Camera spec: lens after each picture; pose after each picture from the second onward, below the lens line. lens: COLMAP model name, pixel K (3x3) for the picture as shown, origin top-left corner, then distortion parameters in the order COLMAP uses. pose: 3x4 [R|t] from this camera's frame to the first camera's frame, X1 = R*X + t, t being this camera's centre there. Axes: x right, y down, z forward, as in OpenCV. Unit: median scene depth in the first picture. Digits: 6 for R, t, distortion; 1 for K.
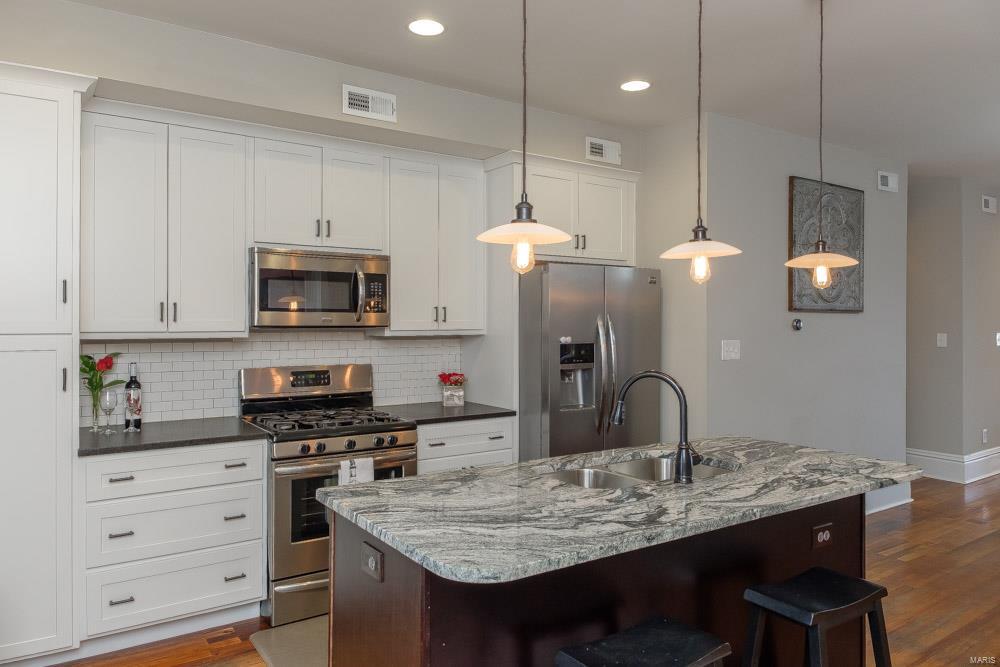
lens RADIAL K [[700.1, 0, 496.9], [0, 700.1, 301.2], [0, 0, 1]] dist [0.009019, 0.001282]
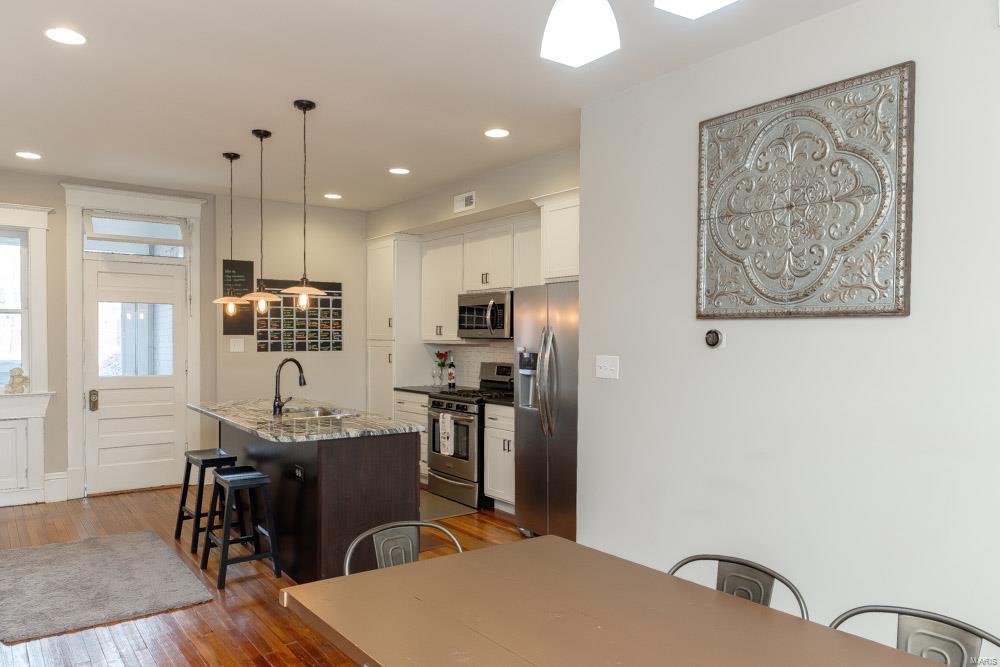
lens RADIAL K [[697.6, 0, 499.3], [0, 697.6, 354.3], [0, 0, 1]] dist [0.005230, 0.001061]
pose [[0.042043, 0.021560, -0.998883, 1.285514], [0.019074, 0.999568, 0.022377, 0.034603], [0.998934, -0.019993, 0.041614, 0.891154]]
